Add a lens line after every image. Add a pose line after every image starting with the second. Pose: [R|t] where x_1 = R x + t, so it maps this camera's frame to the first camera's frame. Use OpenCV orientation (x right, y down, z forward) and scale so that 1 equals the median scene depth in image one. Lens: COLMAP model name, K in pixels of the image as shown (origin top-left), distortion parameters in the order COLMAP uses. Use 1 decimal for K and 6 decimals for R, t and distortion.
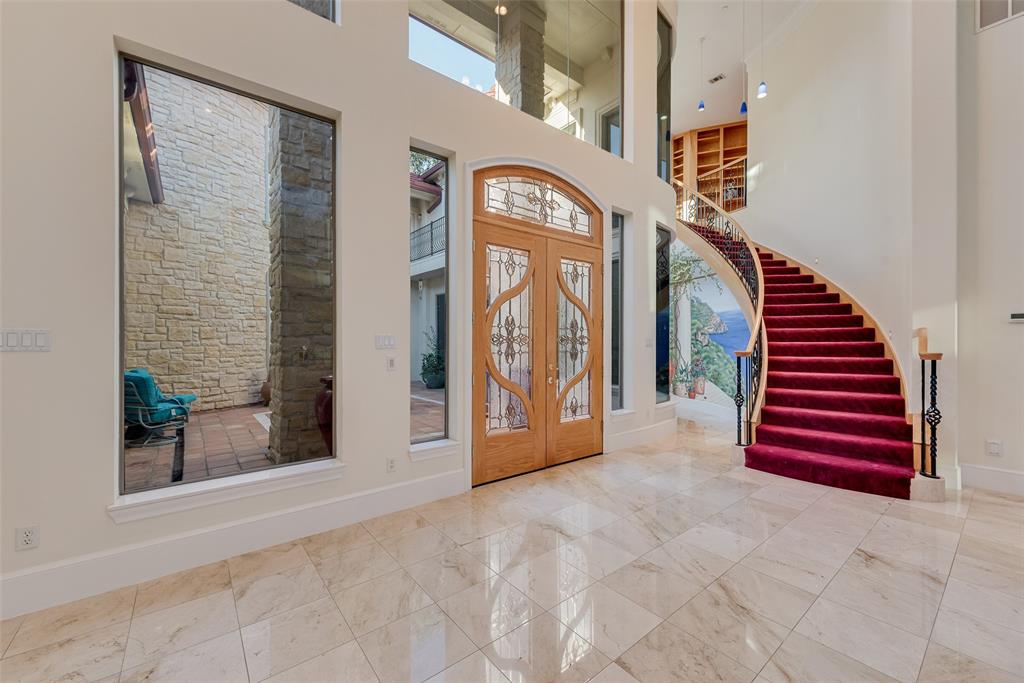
lens RADIAL K [[403.5, 0, 509.4], [0, 403.5, 343.1], [0, 0, 1]] dist [0.000916, 0.000034]
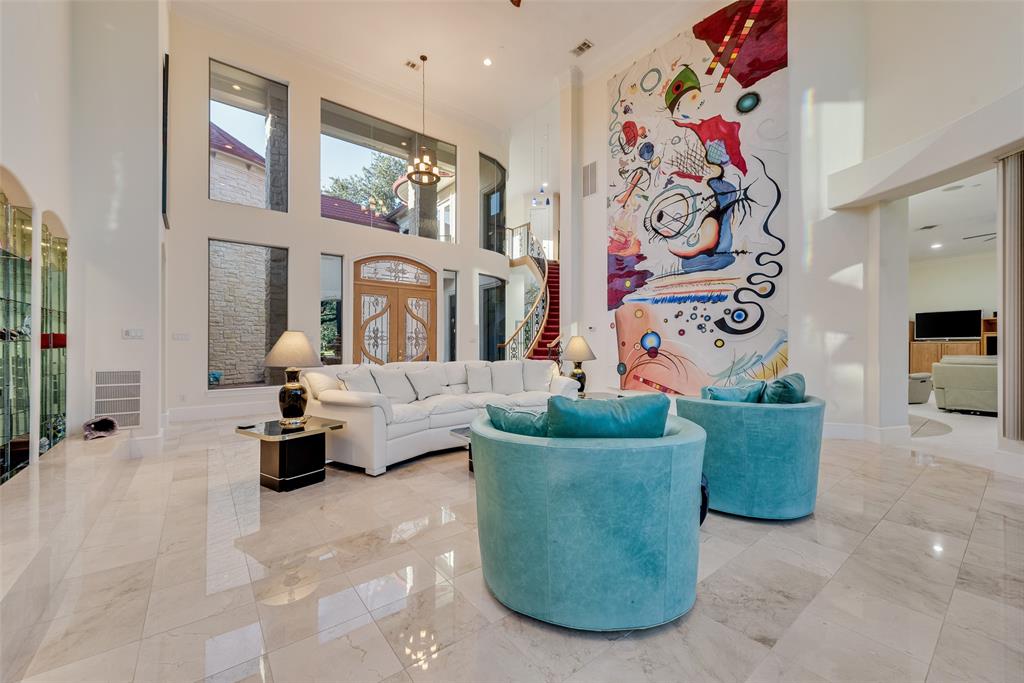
lens RADIAL K [[403.5, 0, 514.4], [0, 403.5, 341.5], [0, 0, 1]] dist [0.000916, 0.000034]
pose [[0.999964, 0.001102, -0.008423, 0.669507], [-0.001147, 0.999985, -0.005423, 0.018319], [0.008417, 0.005433, 0.999950, -0.996787]]
